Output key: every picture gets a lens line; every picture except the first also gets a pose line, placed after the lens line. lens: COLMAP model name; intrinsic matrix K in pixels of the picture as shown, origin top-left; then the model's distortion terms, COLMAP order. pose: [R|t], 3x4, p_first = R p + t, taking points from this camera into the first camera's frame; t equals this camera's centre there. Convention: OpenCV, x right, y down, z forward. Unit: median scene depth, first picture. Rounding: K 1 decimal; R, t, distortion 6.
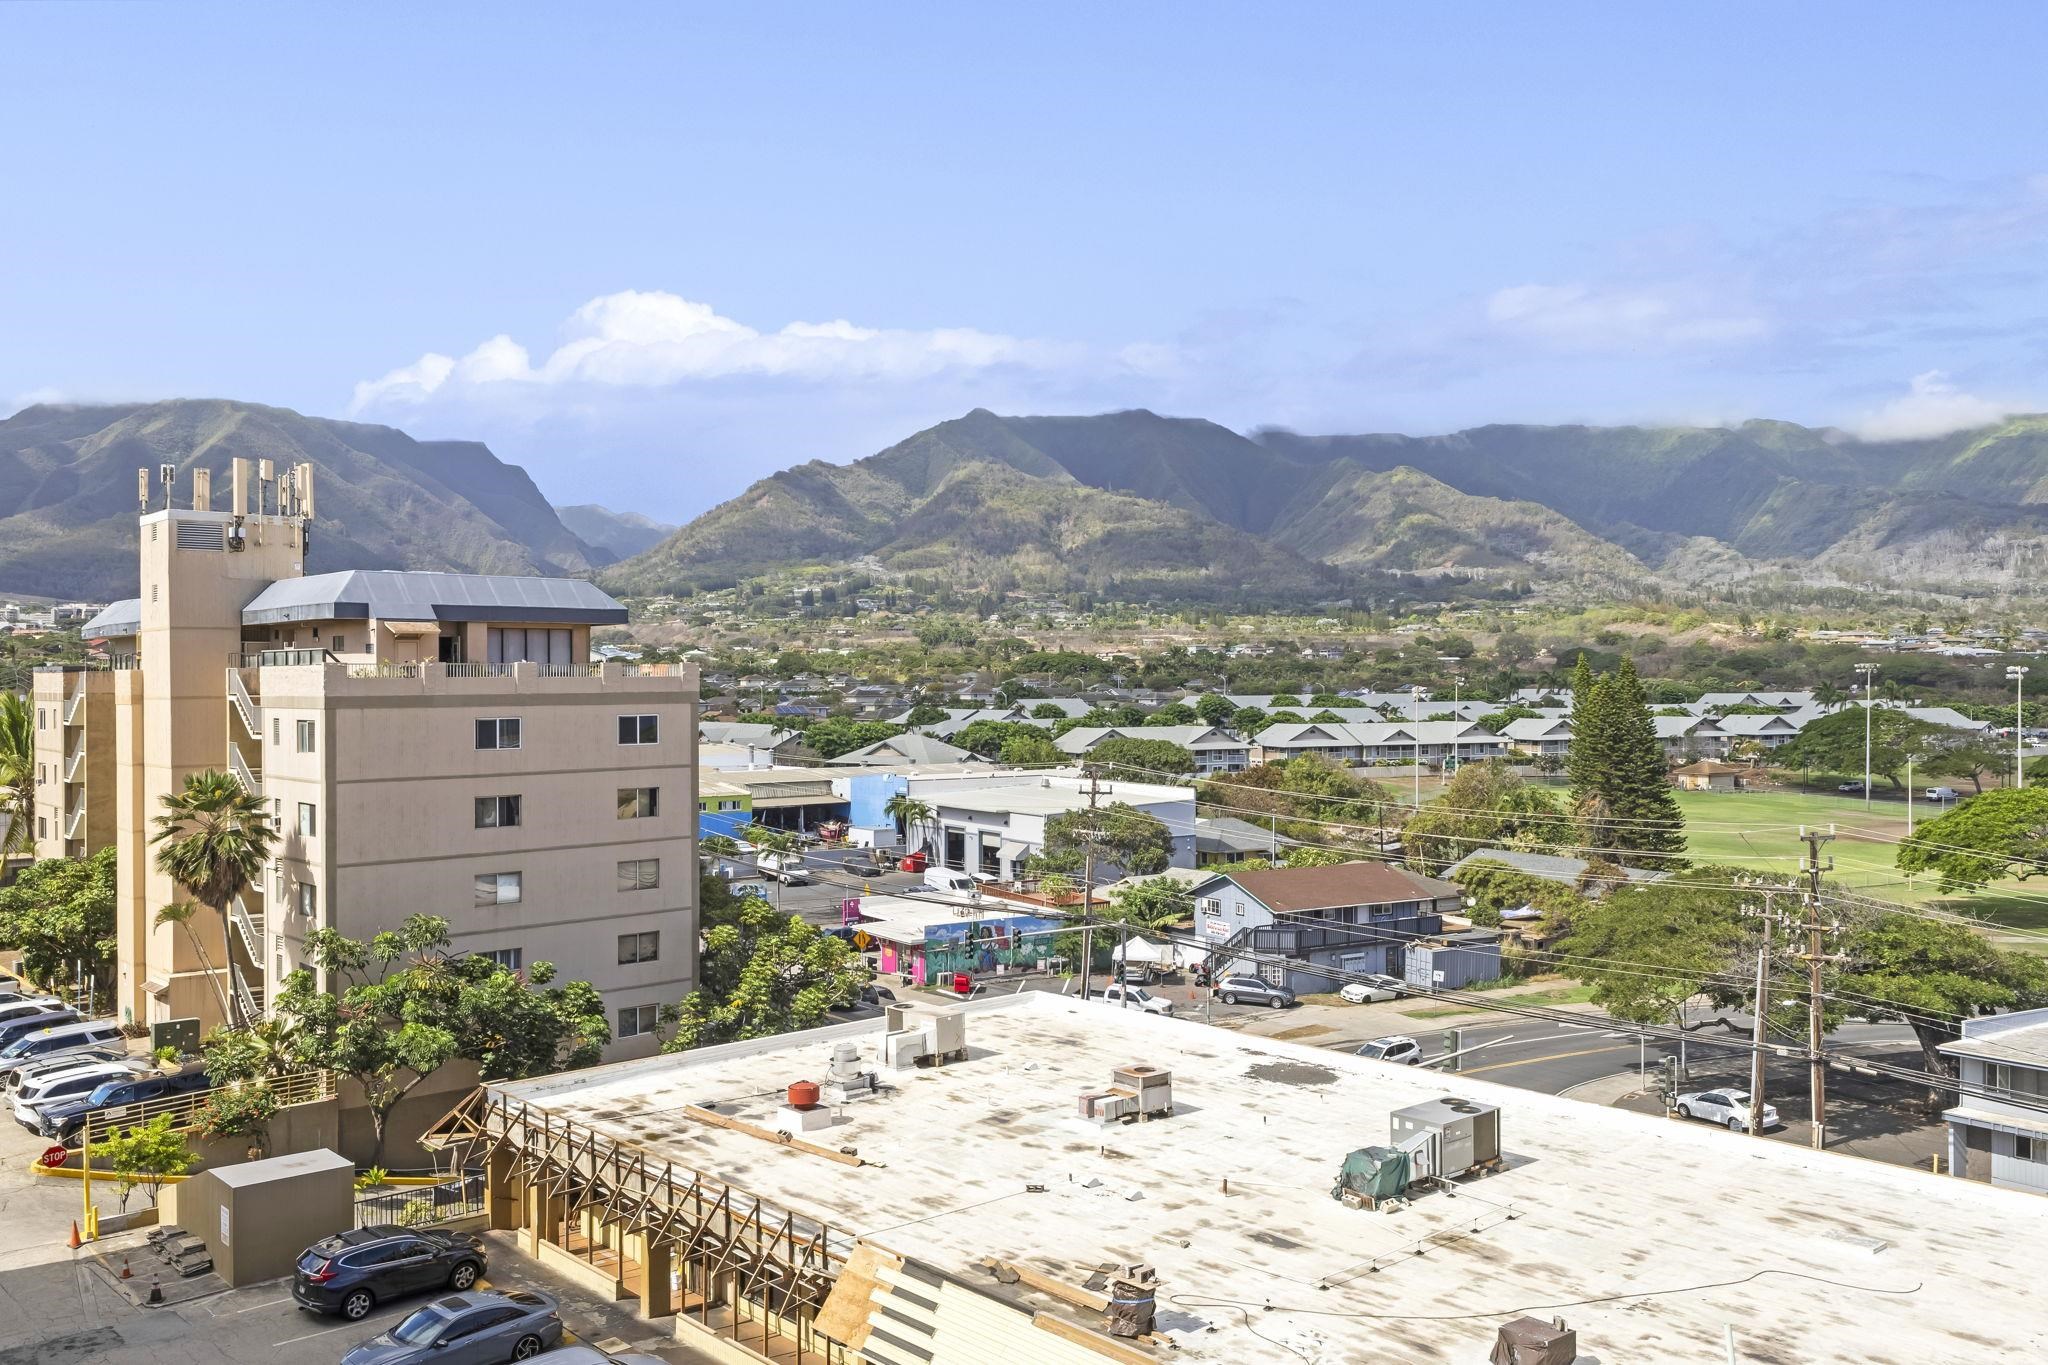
lens RADIAL K [[1685.3, 0, 1032.0], [0, 1685.3, 739.1], [0, 0, 1]] dist [-0.012336, -0.016163]
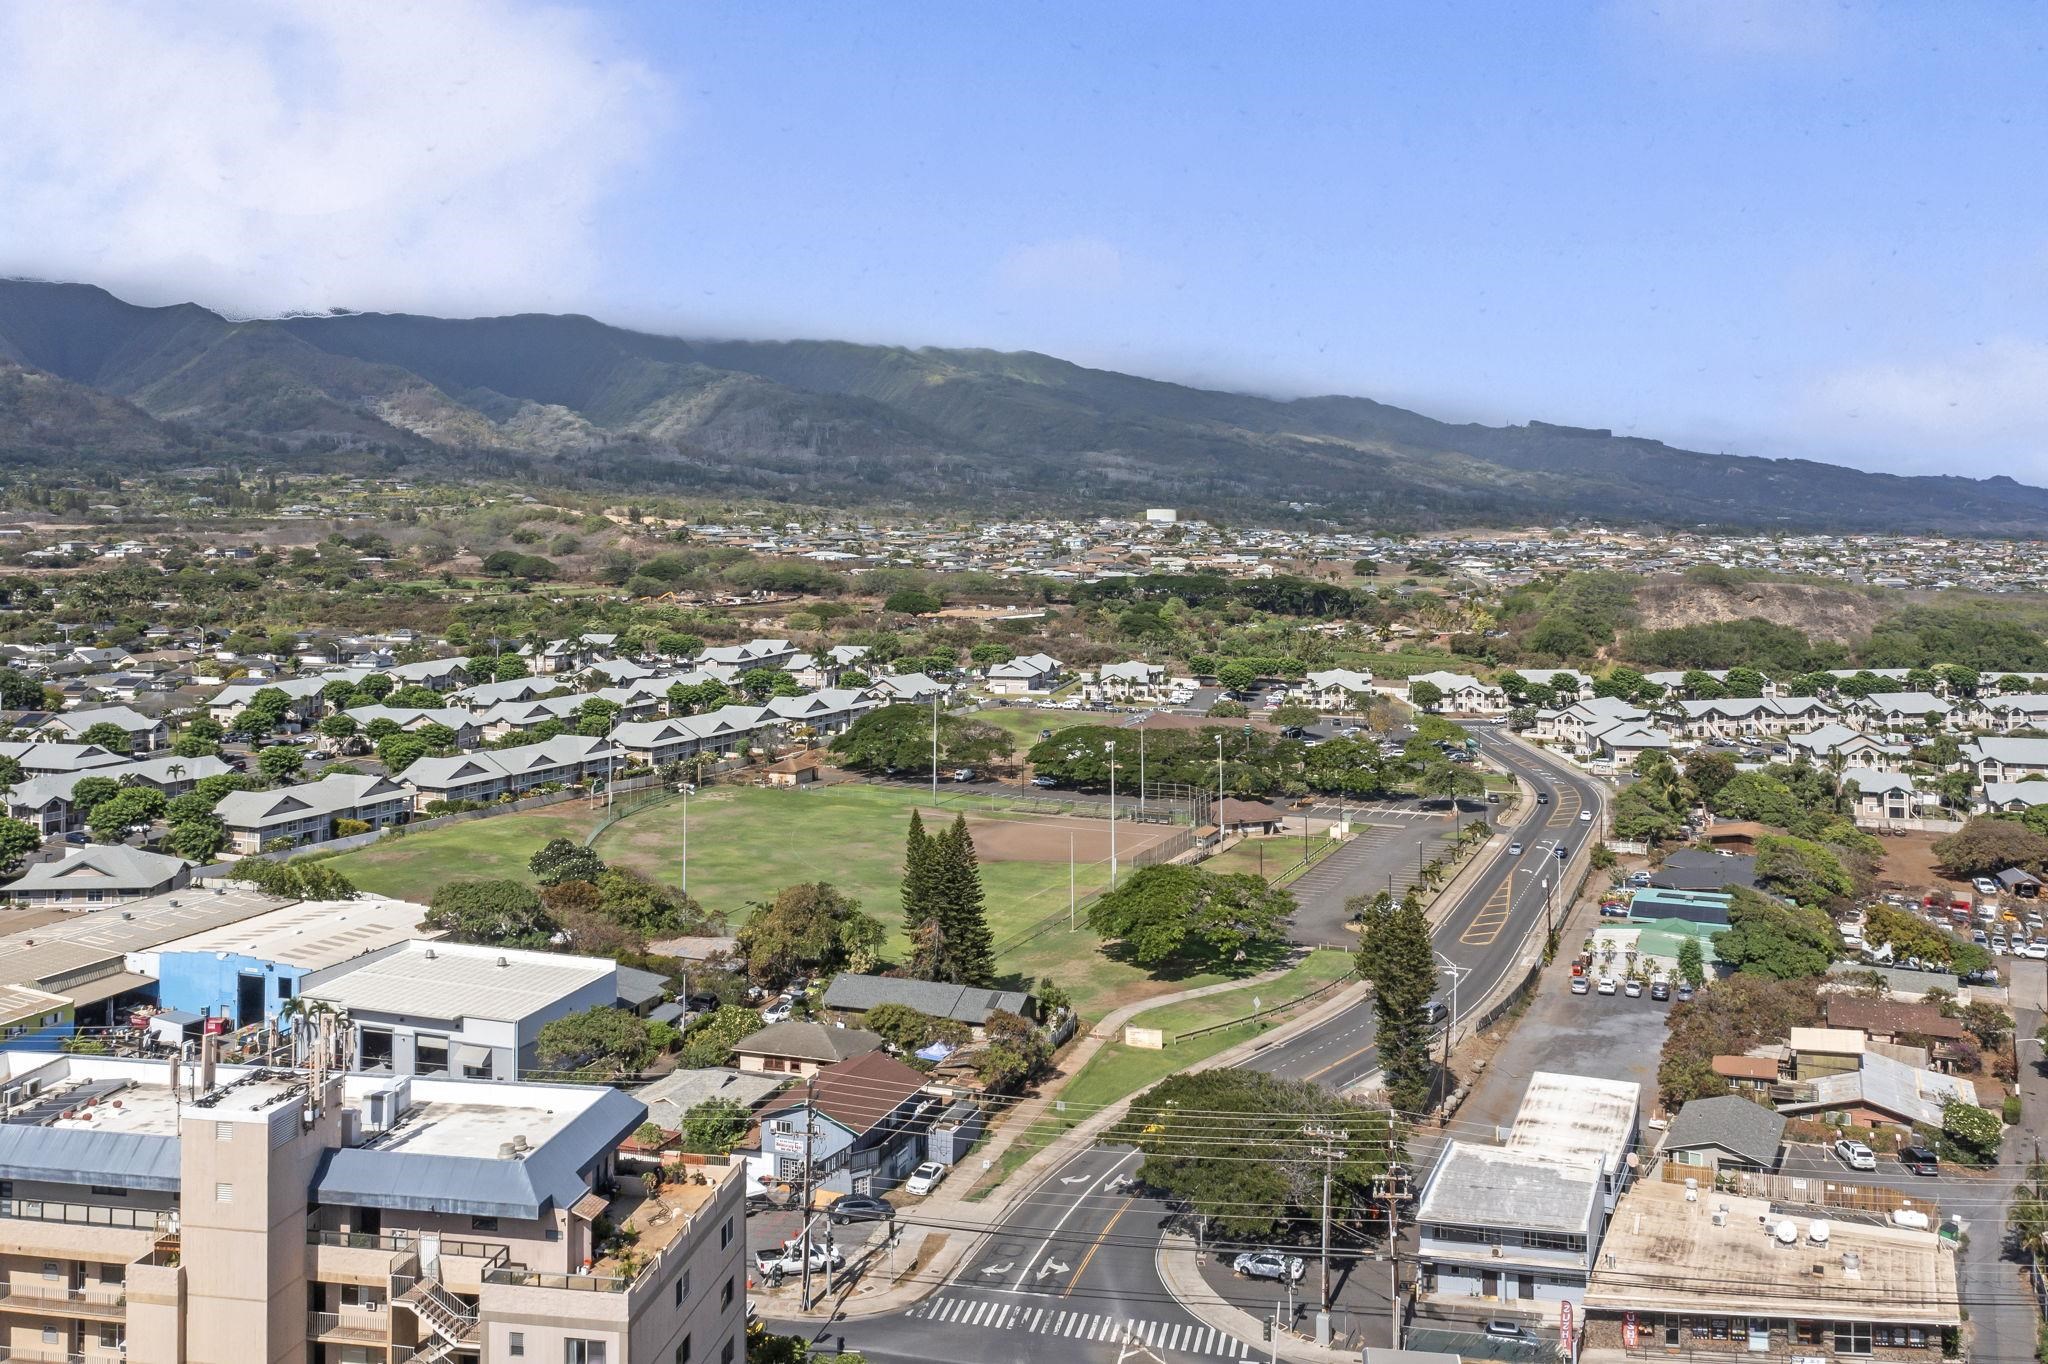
lens RADIAL K [[1685.3, 0, 1070.4], [0, 1685.3, 484.5], [0, 0, 1]] dist [-0.012336, -0.016163]
pose [[0.760554, 0.023491, 0.648849, -0.198681], [0.007429, 0.998965, -0.044875, -0.114593], [-0.649232, 0.038950, 0.759593, -0.018572]]
